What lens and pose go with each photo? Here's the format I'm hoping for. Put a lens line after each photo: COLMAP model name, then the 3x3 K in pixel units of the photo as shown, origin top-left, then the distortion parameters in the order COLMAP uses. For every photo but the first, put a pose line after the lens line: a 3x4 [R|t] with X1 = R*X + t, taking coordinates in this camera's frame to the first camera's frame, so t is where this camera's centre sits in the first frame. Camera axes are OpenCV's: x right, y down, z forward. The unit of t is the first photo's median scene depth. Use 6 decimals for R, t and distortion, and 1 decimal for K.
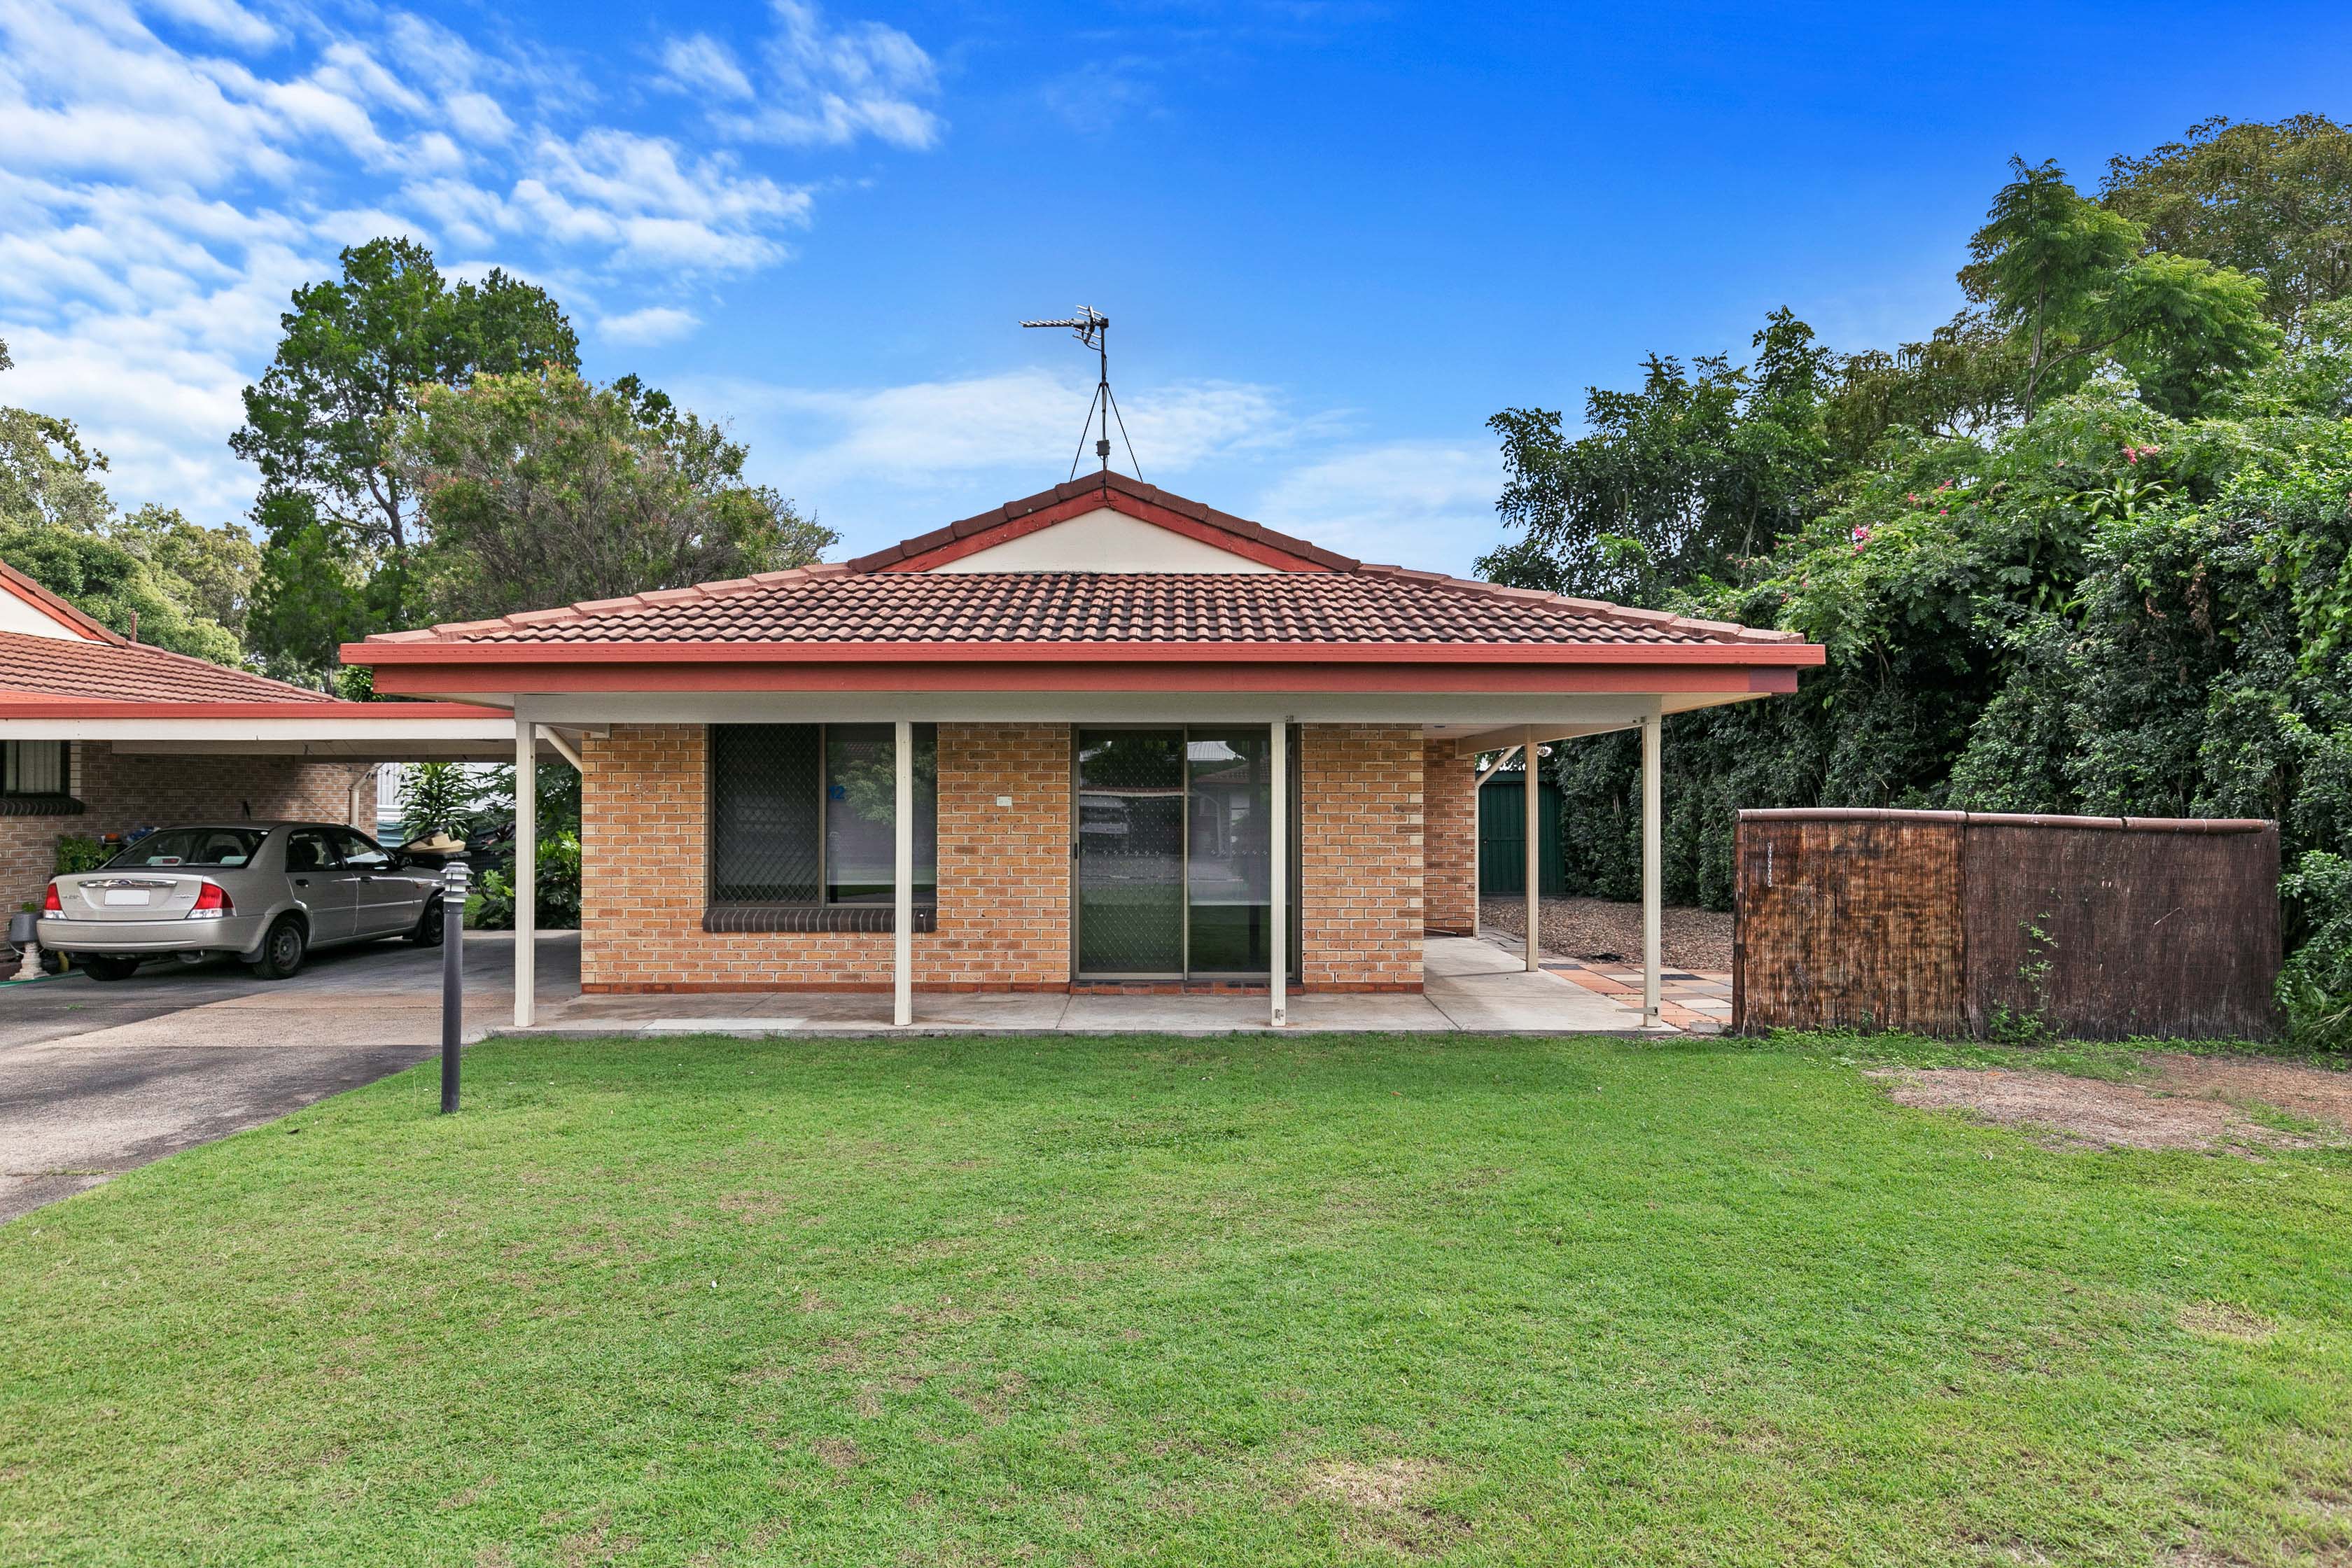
lens RADIAL K [[1445.5, 0, 1179.9], [0, 1445.5, 789.1], [0, 0, 1]] dist [-0.004288, -0.000547]
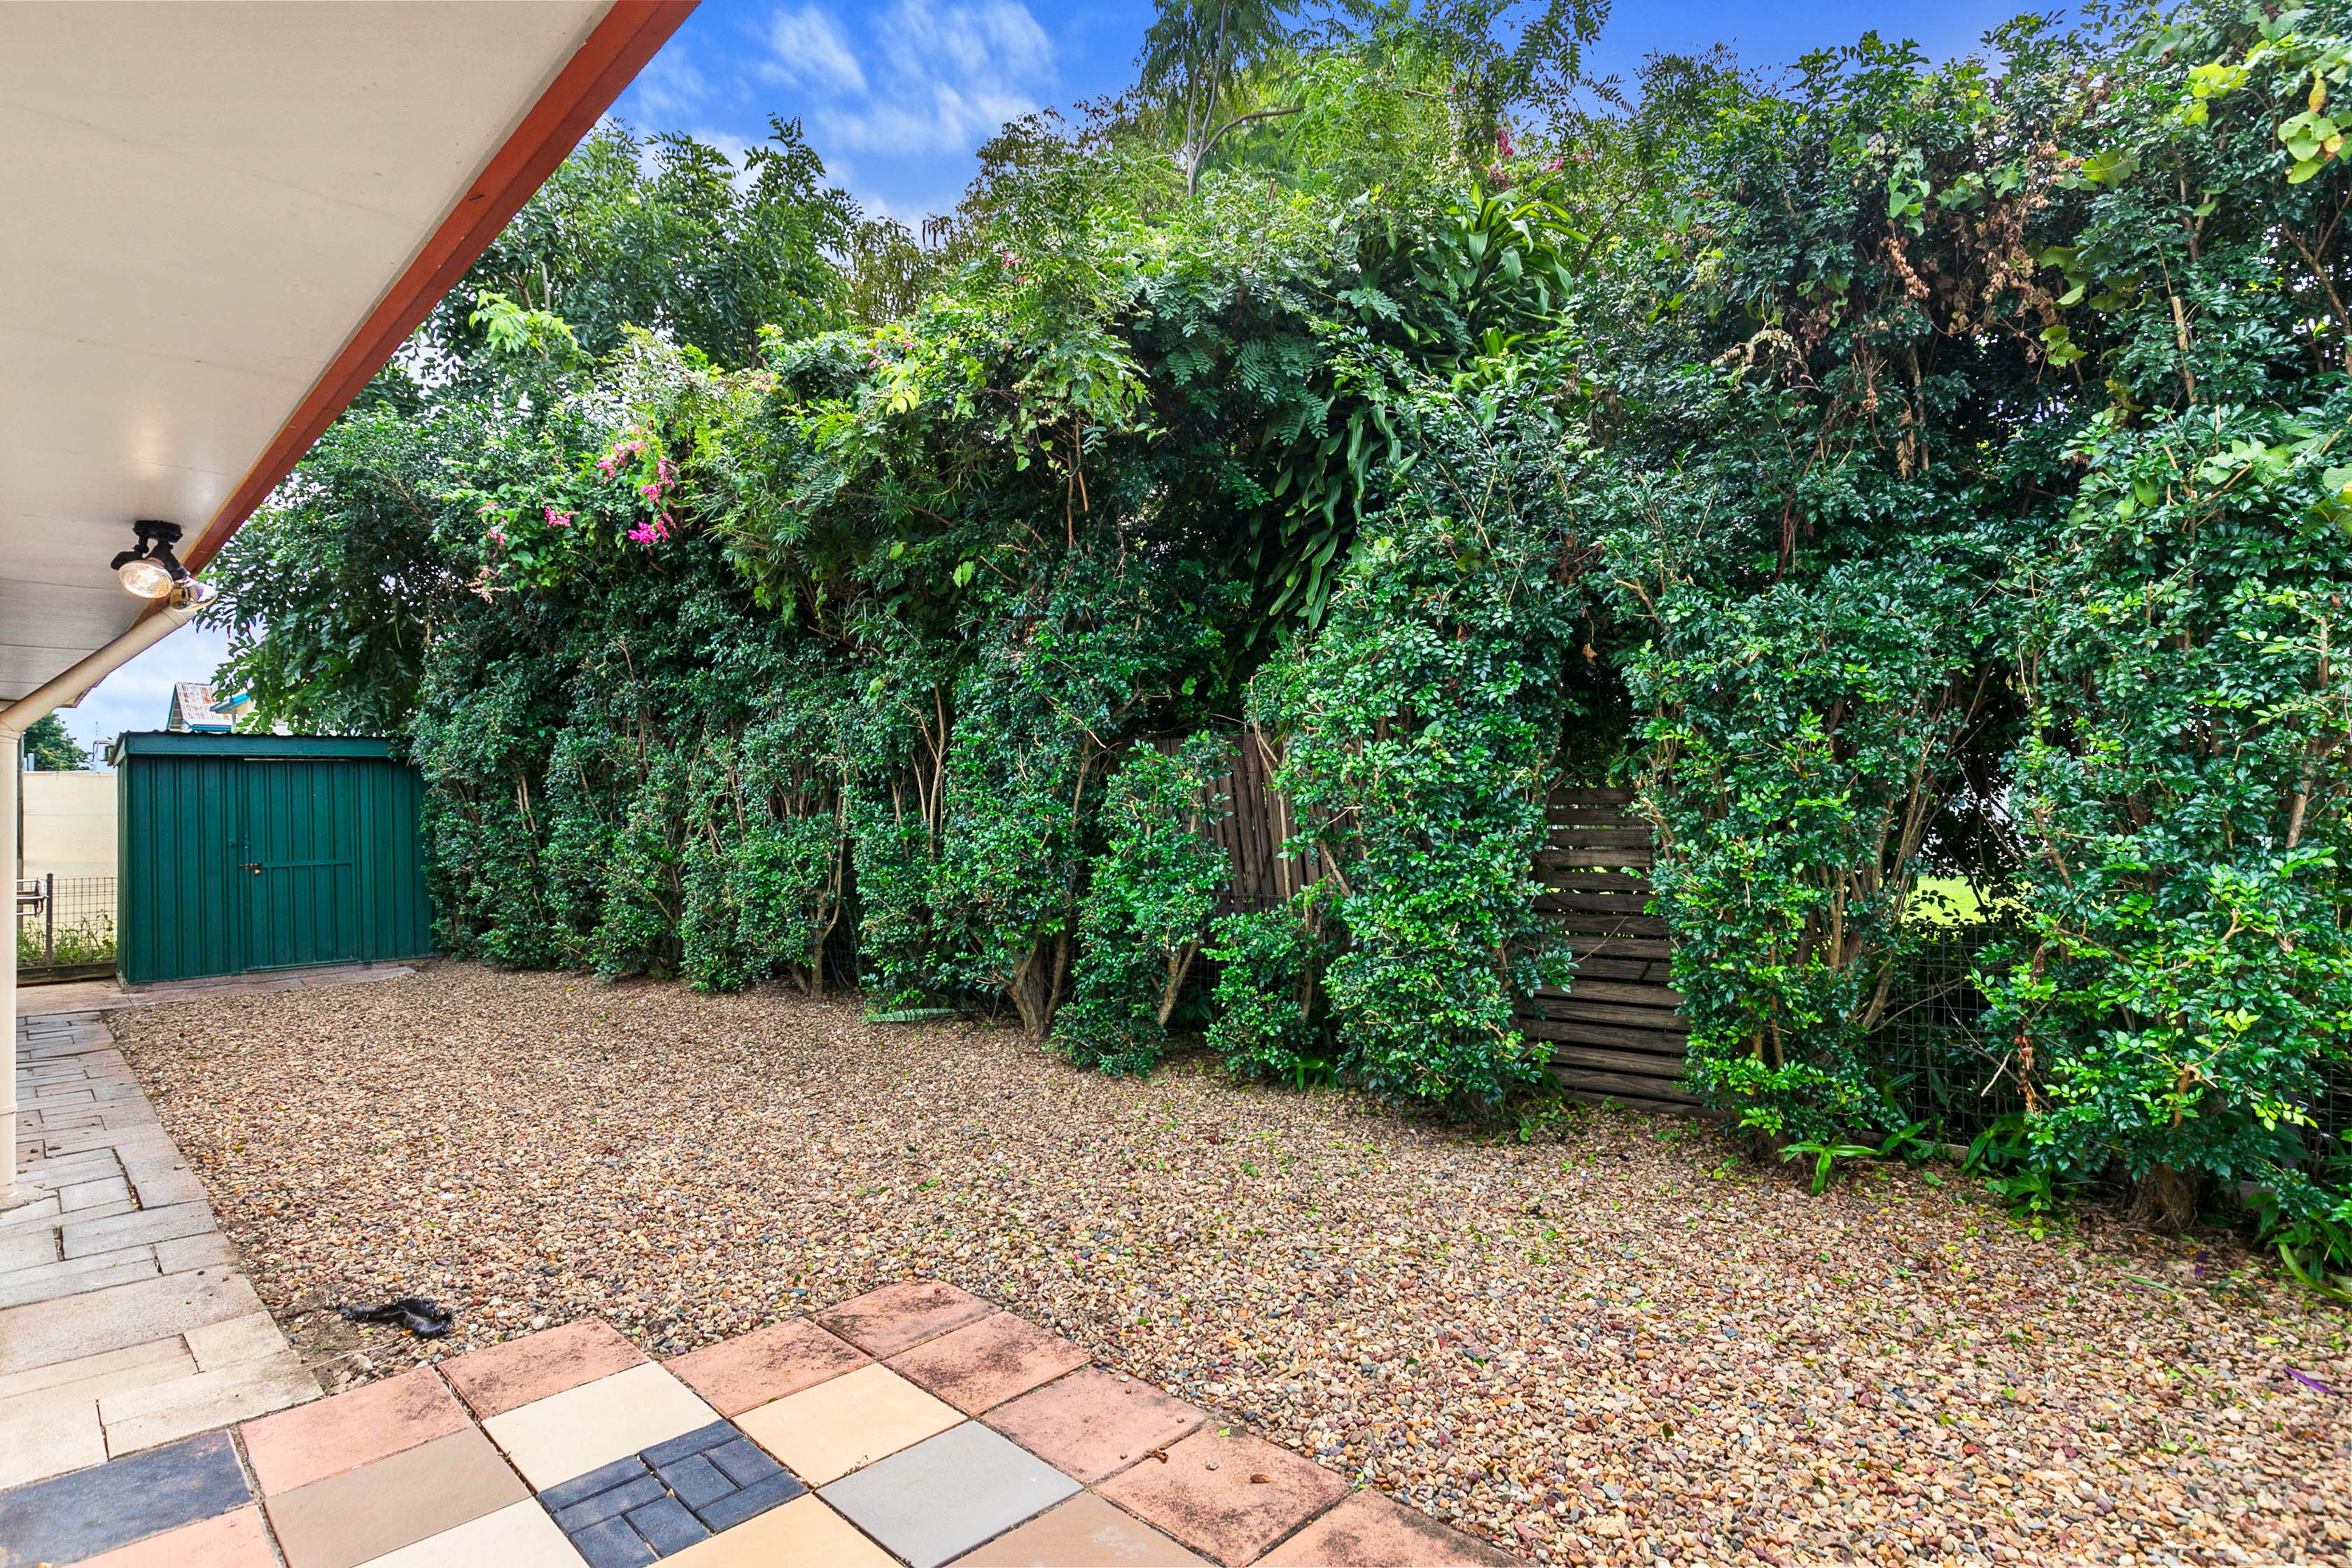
lens RADIAL K [[1185.7, 0, 1177.3], [0, 1185.7, 794.3], [0, 0, 1]] dist [0.002007, 0.000161]
pose [[0.721424, -0.000092, 0.692493, 0.192654], [0.001464, 0.999998, -0.001391, 0.012650], [-0.692492, 0.002017, 0.721423, 0.569915]]
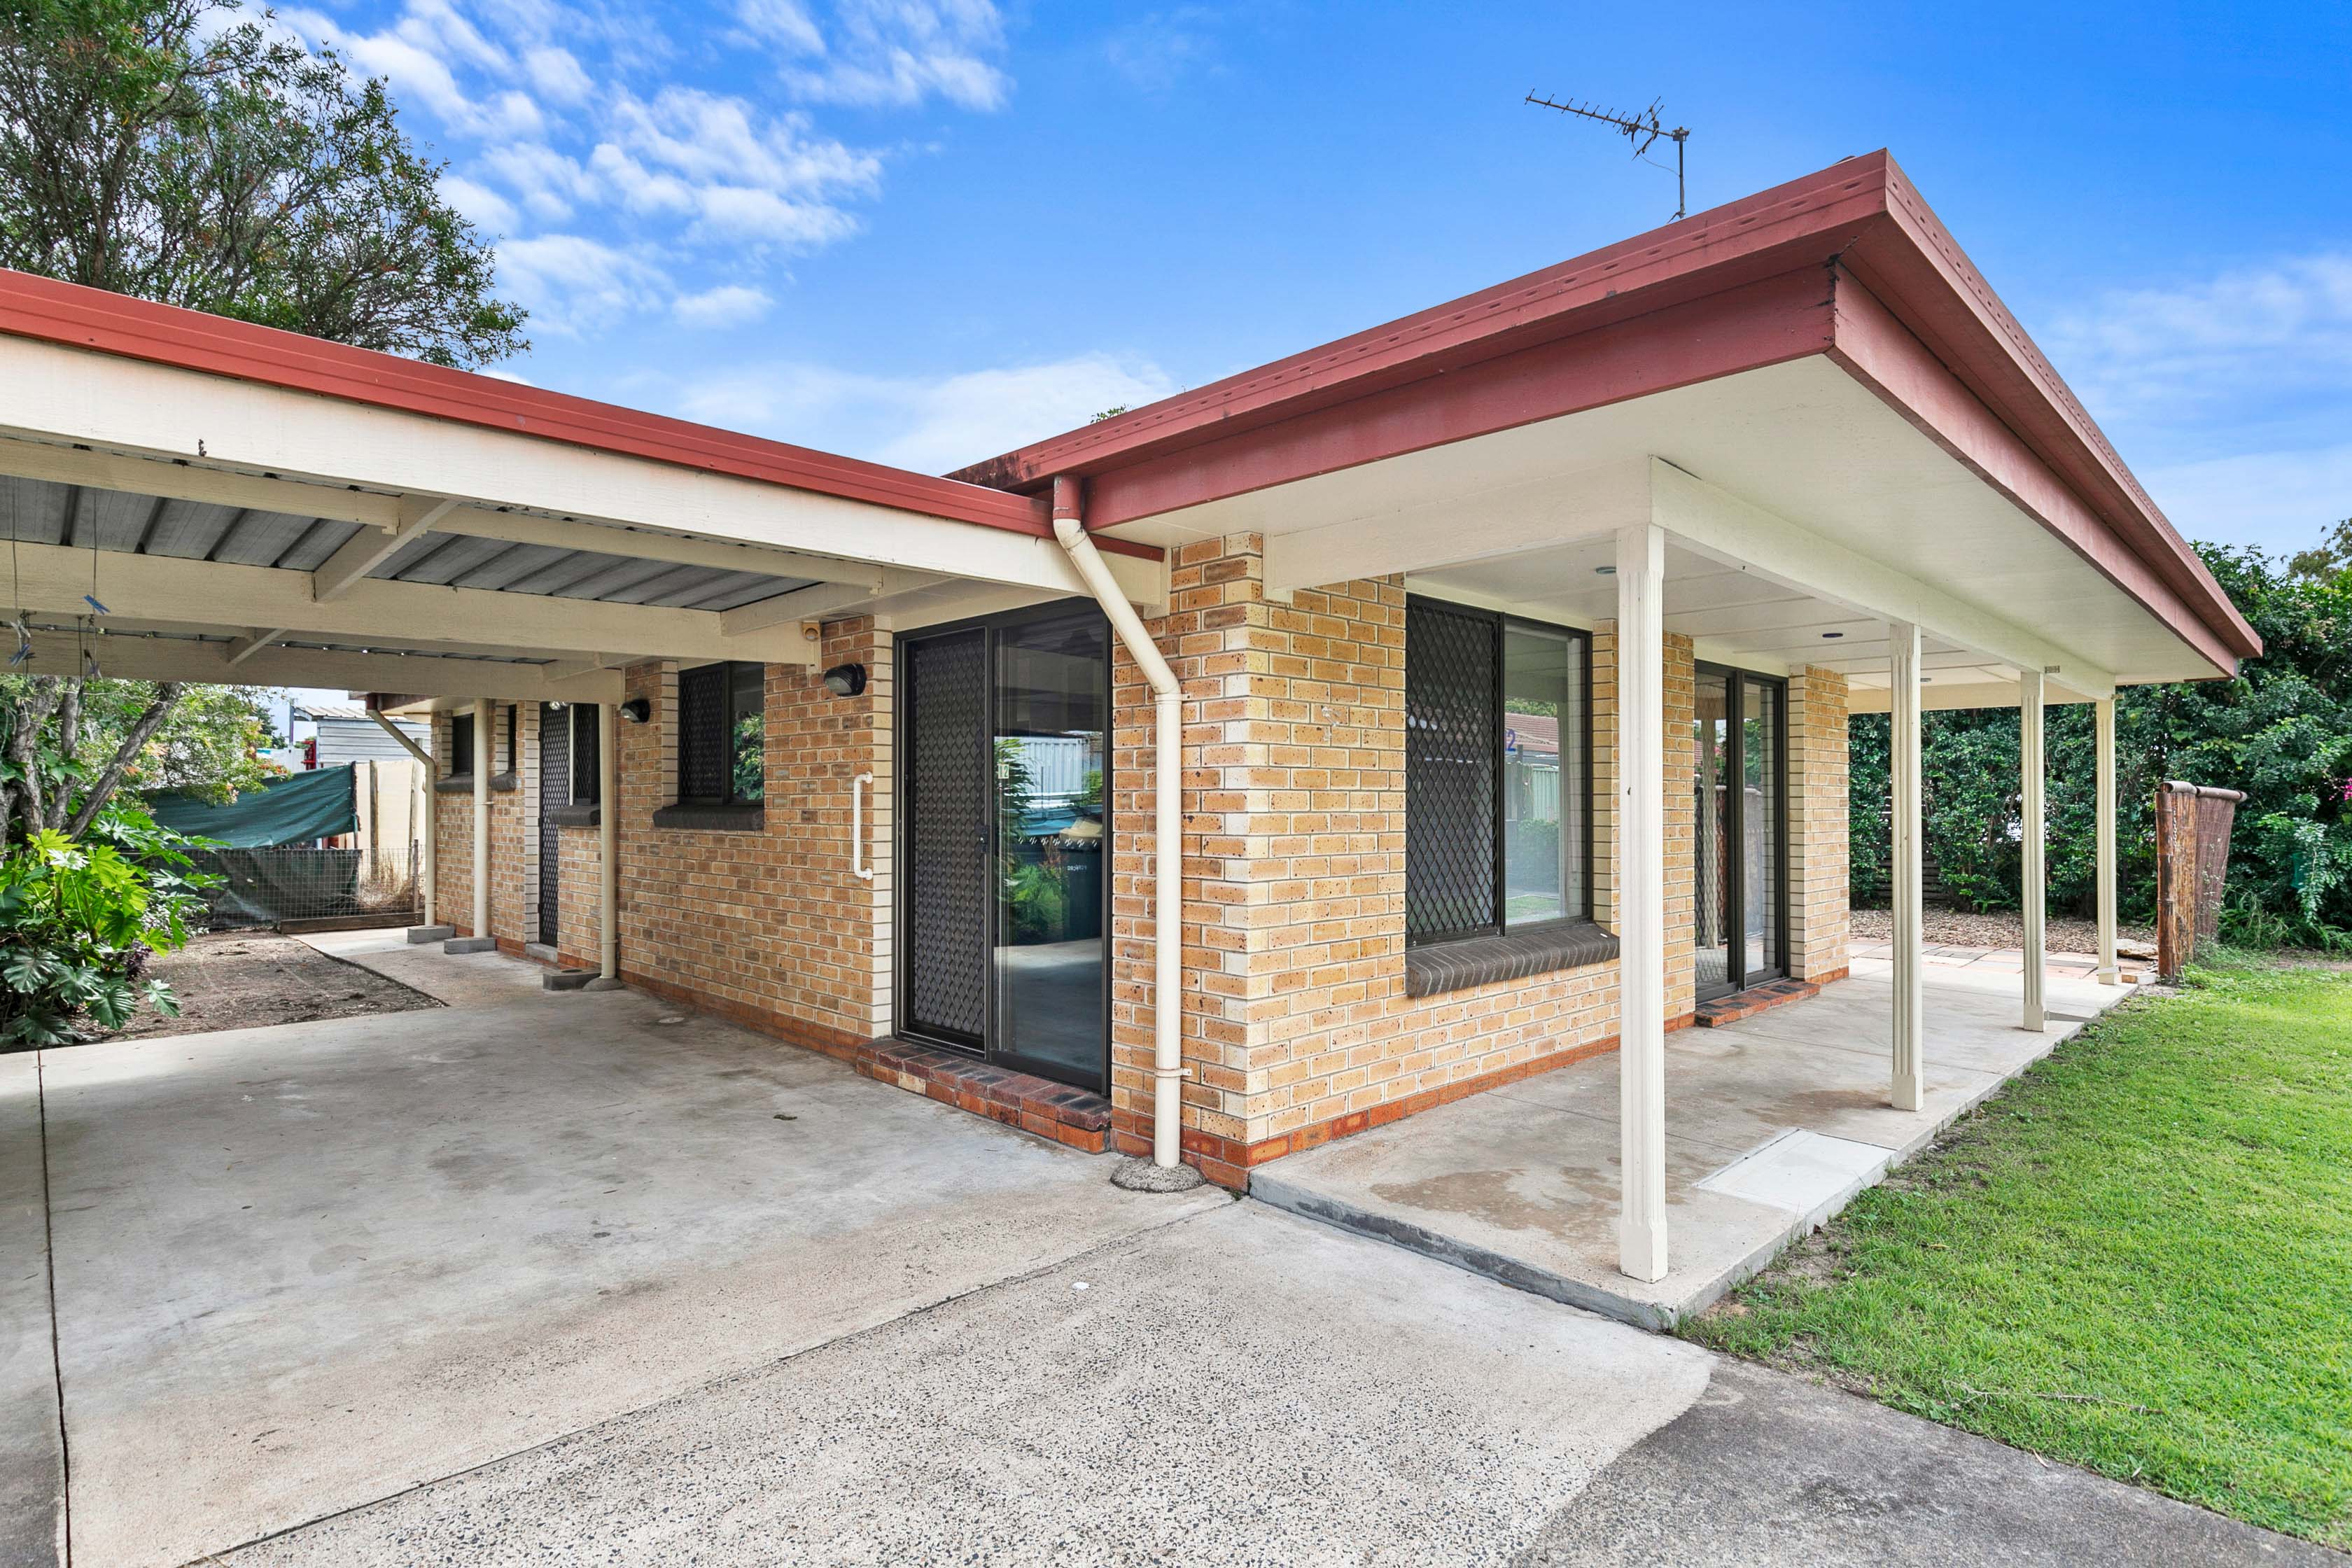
lens RADIAL K [[1185.7, 0, 1180.8], [0, 1185.7, 792.5], [0, 0, 1]] dist [0.002007, 0.000161]
pose [[0.731137, 0.001619, 0.682228, -0.415993], [-0.003514, 0.999993, 0.001393, 0.012732], [-0.682221, -0.003416, 0.731138, 0.452602]]
